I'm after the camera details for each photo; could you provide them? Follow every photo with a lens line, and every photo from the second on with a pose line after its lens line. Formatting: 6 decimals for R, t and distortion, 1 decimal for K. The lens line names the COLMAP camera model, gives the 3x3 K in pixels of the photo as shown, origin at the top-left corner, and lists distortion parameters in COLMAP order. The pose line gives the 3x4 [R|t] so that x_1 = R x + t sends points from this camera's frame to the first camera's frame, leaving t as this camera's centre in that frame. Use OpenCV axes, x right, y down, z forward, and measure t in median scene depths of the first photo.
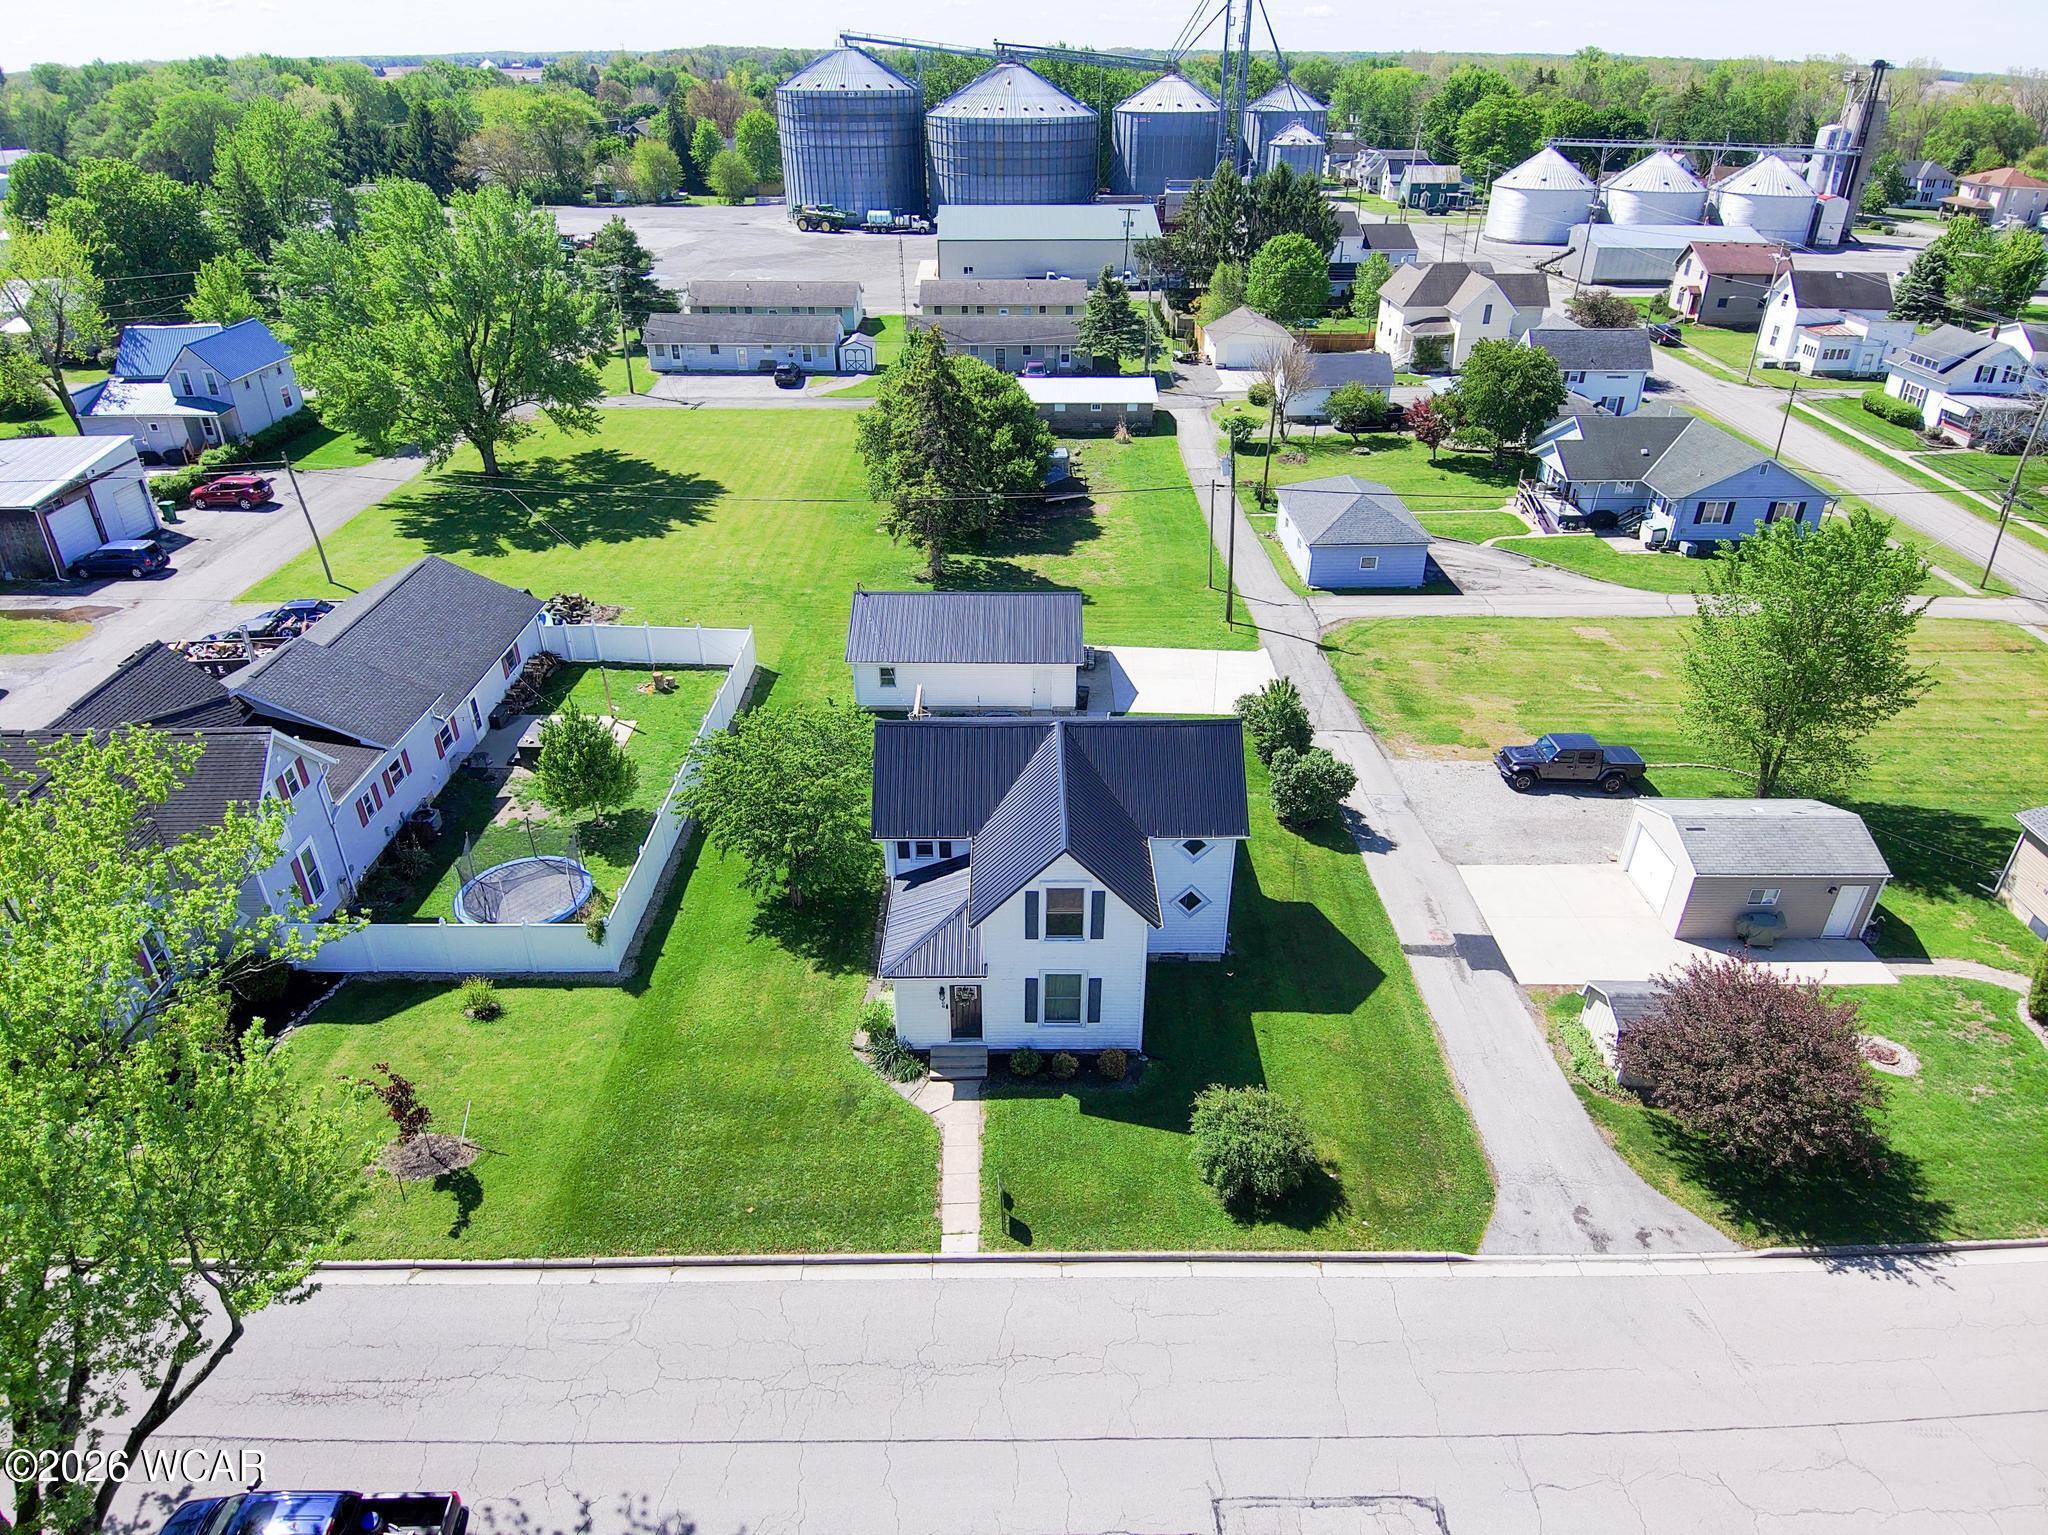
lens RADIAL K [[1199.5, 0, 1024.0], [0, 1199.5, 767.5], [0, 0, 1]] dist [0.080189, -0.102777]
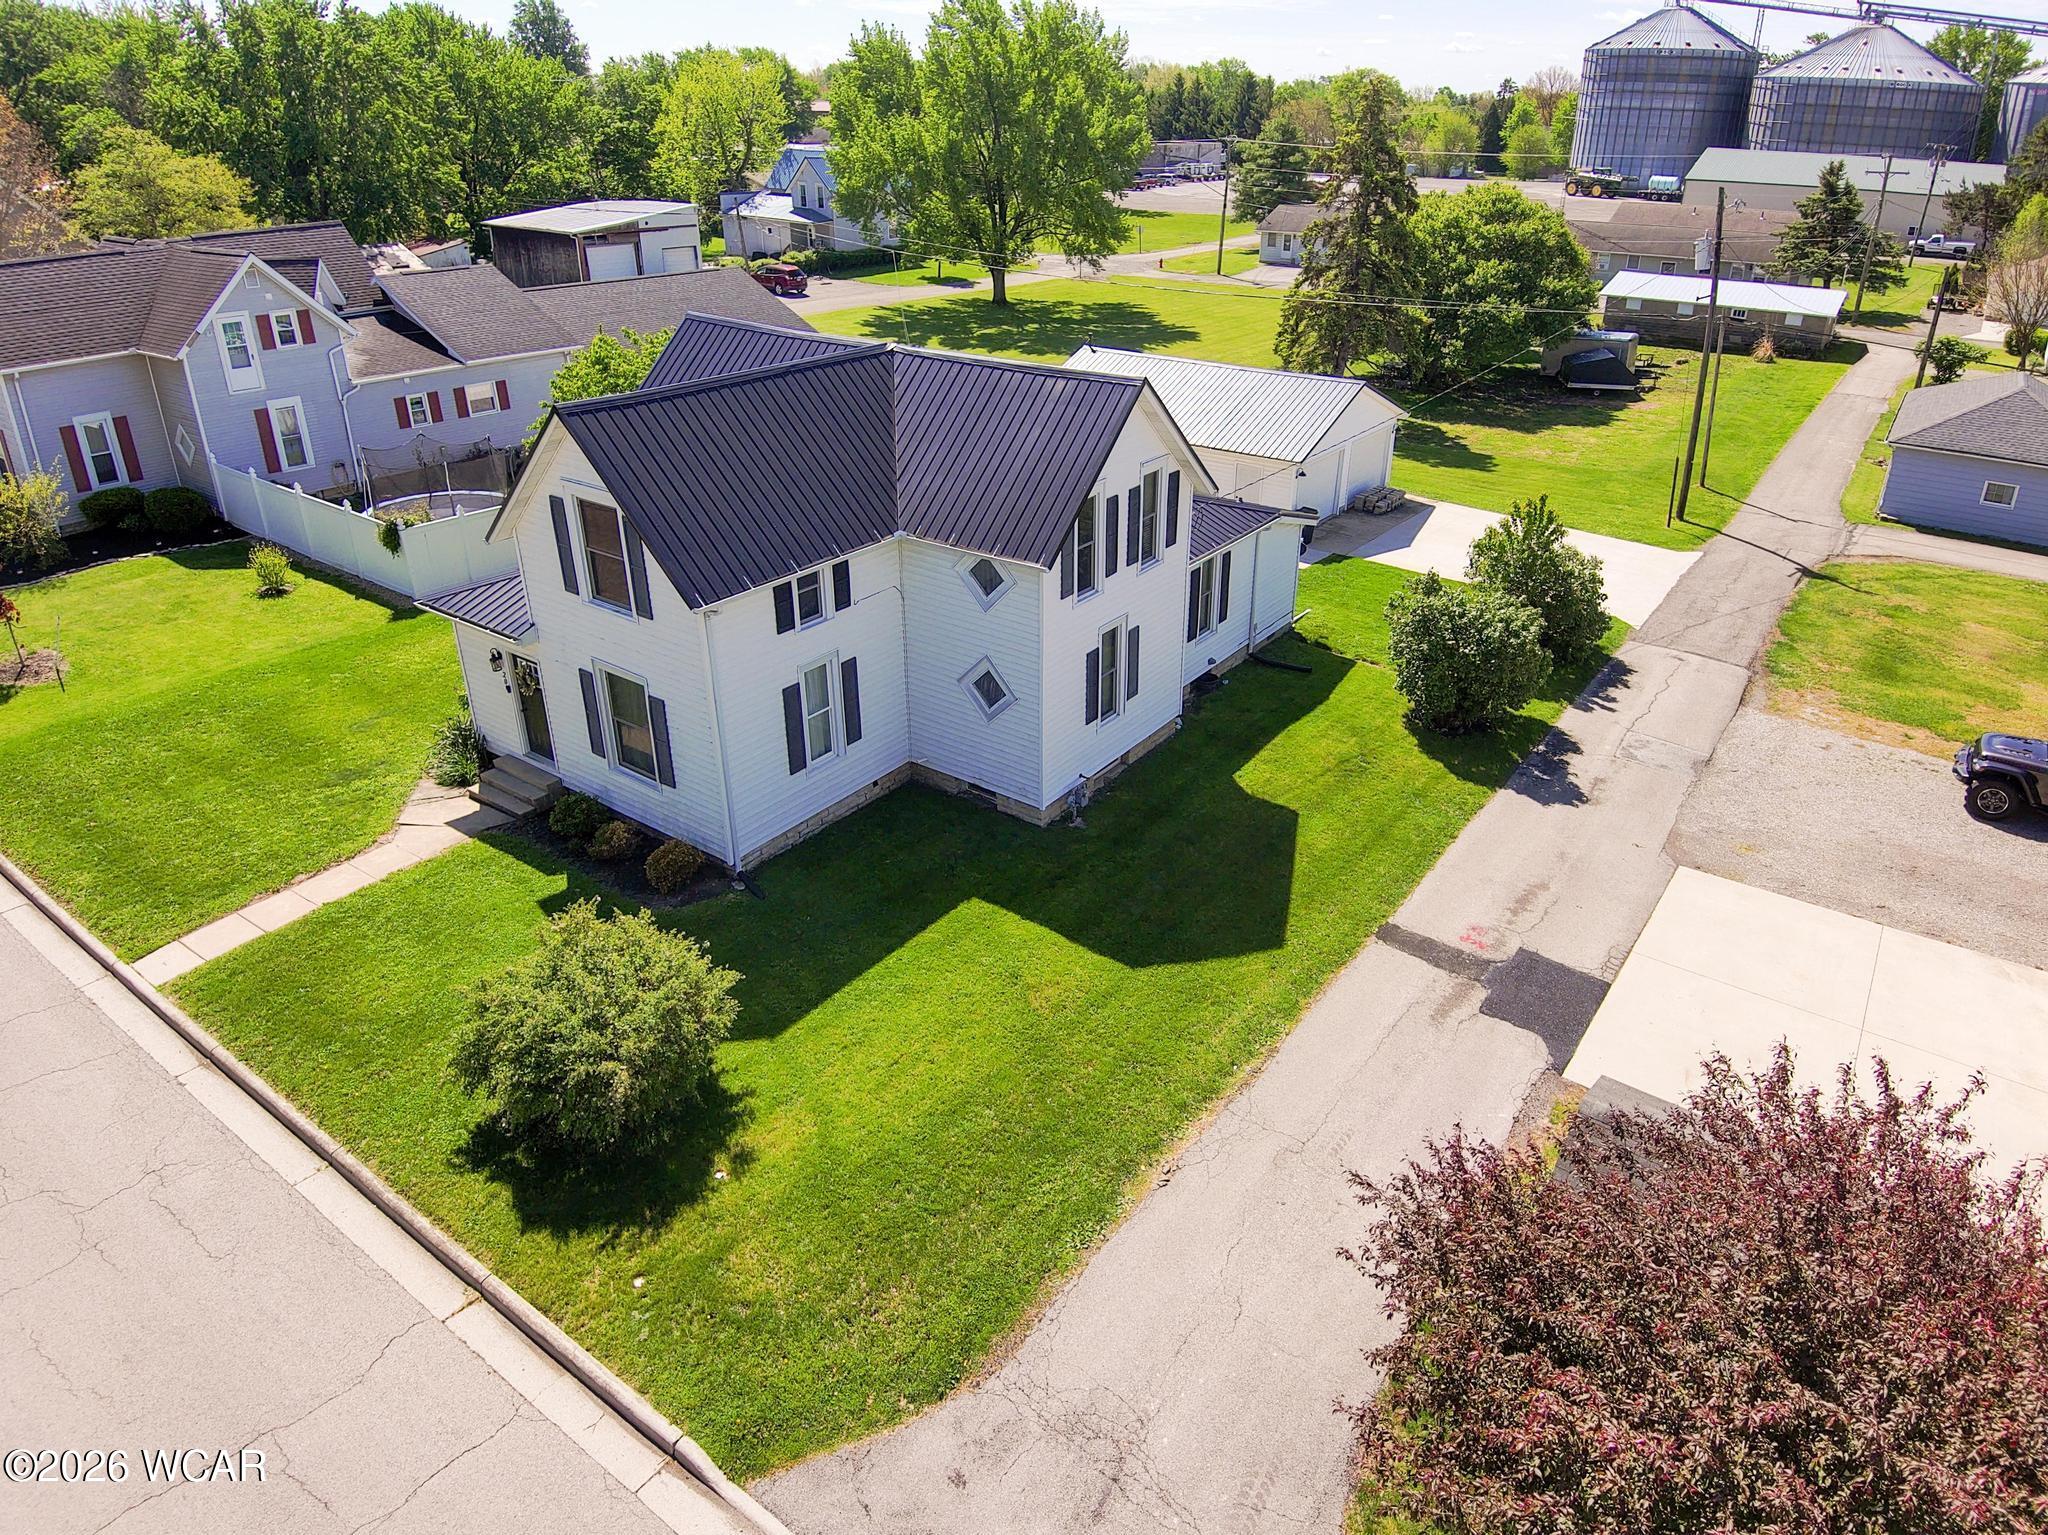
lens RADIAL K [[1253.0, 0, 1071.9], [0, 1253.0, 659.6], [0, 0, 1]] dist [0.058161, -0.110309]
pose [[0.817169, 0.238290, -0.524835, 0.458021], [-0.297926, 0.954096, -0.030685, 0.102438], [0.493431, 0.181437, 0.850651, 0.510134]]
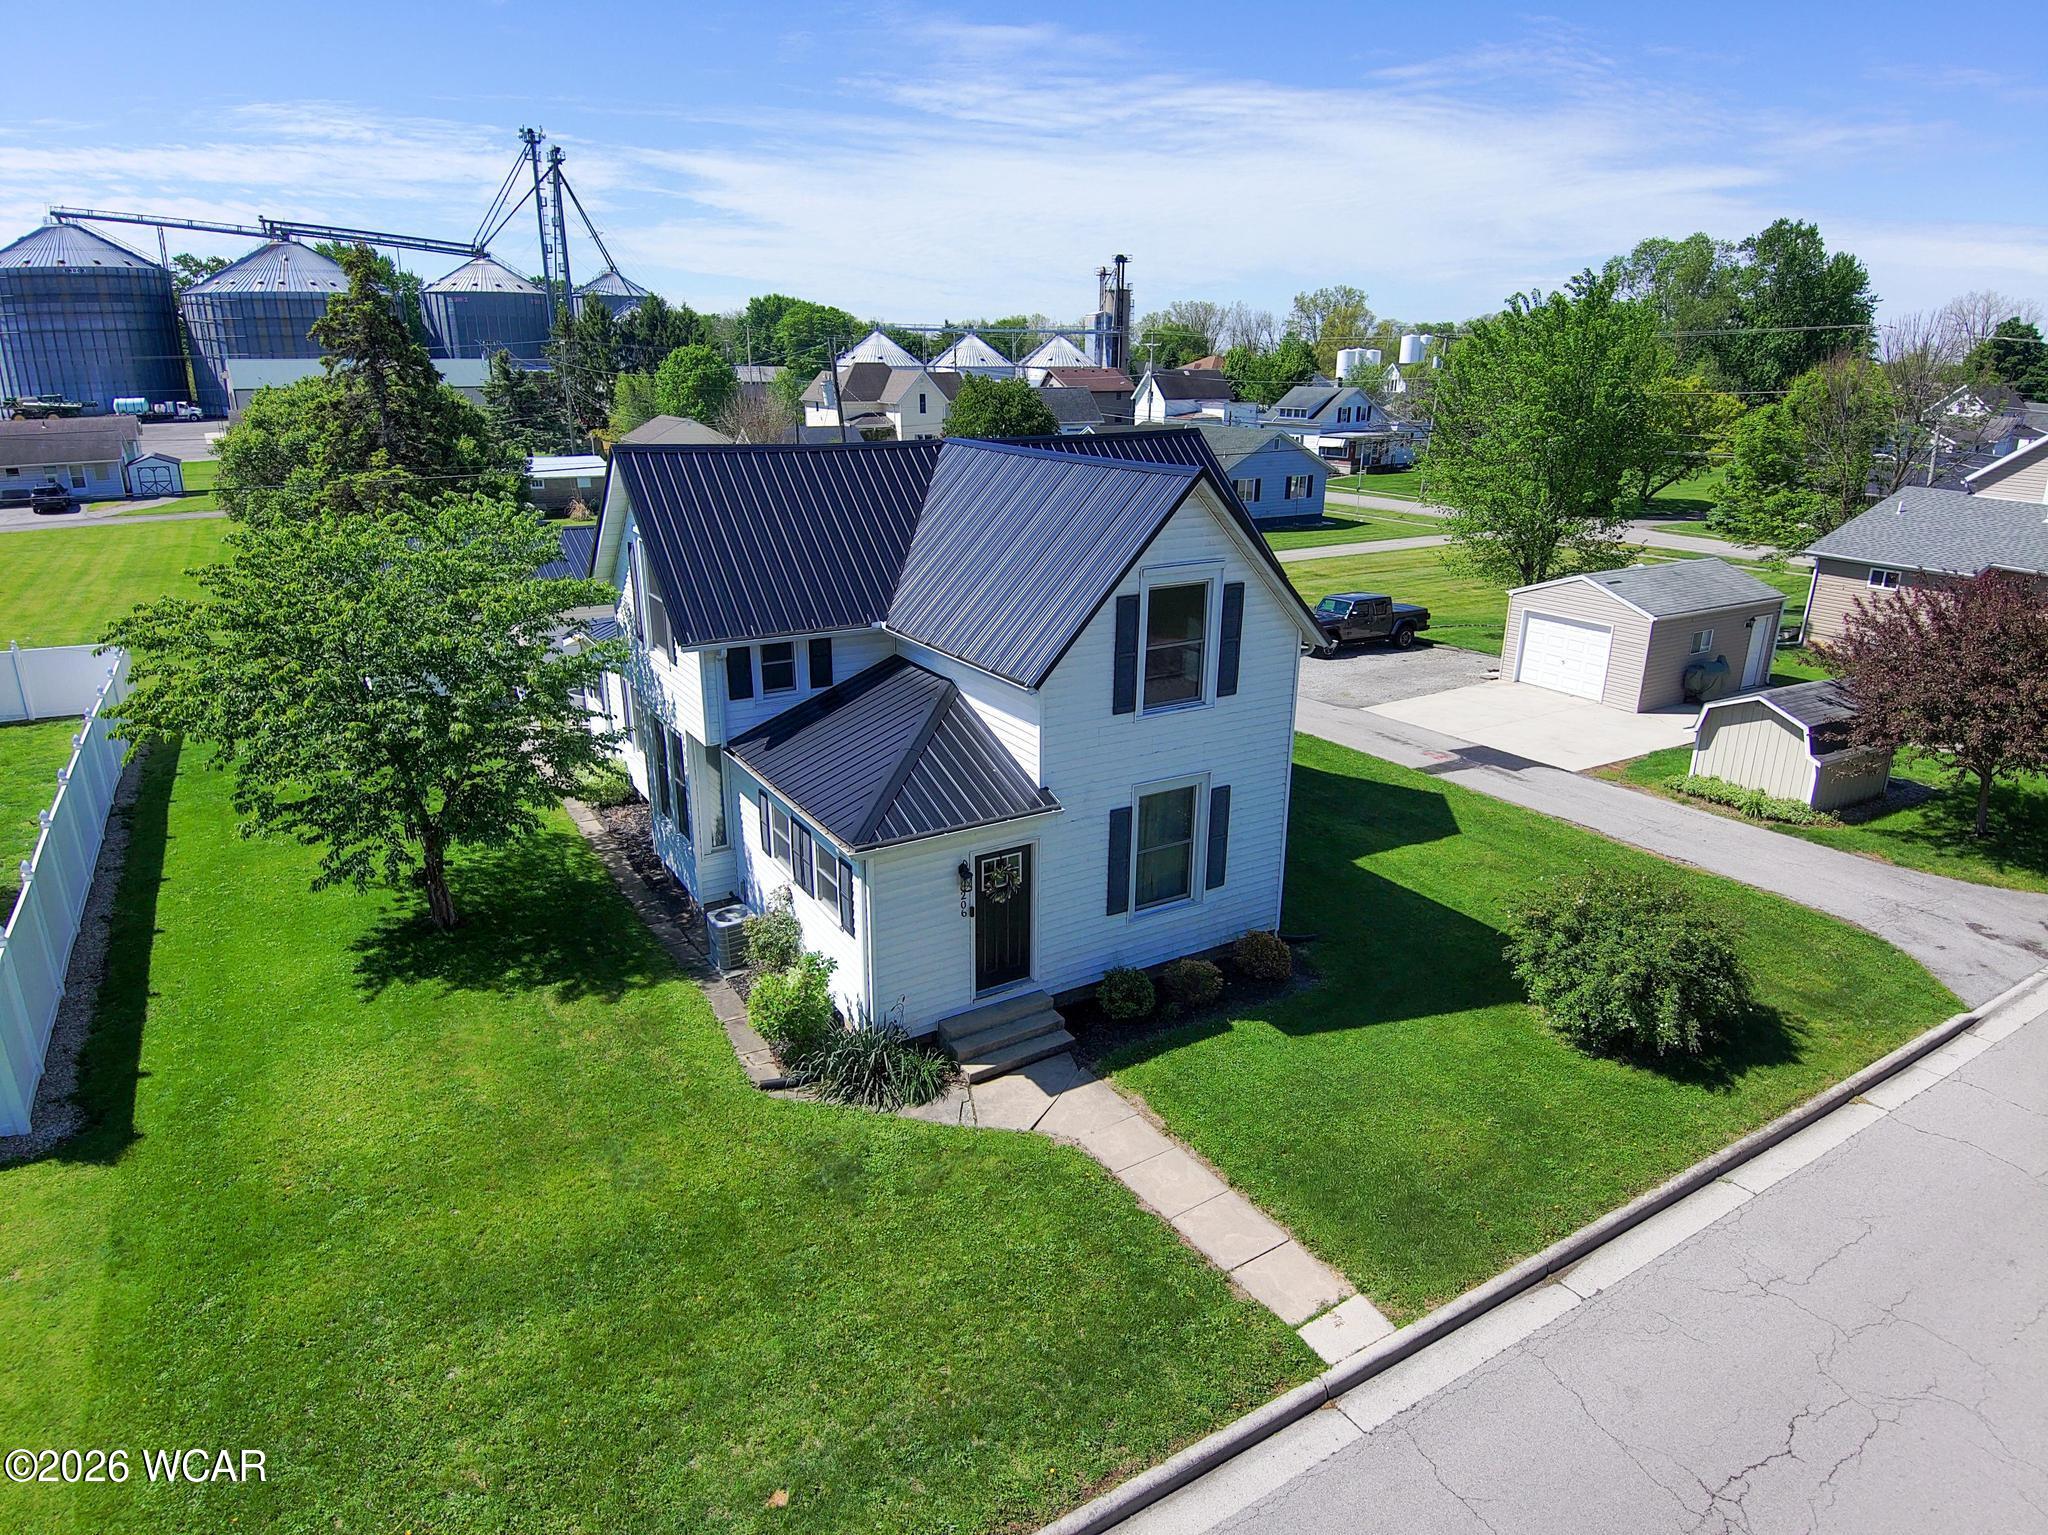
lens RADIAL K [[1207.2, 0, 1024.6], [0, 1207.2, 770.4], [0, 0, 1]] dist [0.064769, -0.088919]
pose [[0.856718, -0.160642, 0.490132, -0.233551], [0.254251, 0.958317, -0.130323, 0.186578], [-0.448766, 0.236266, 0.861851, 0.506487]]
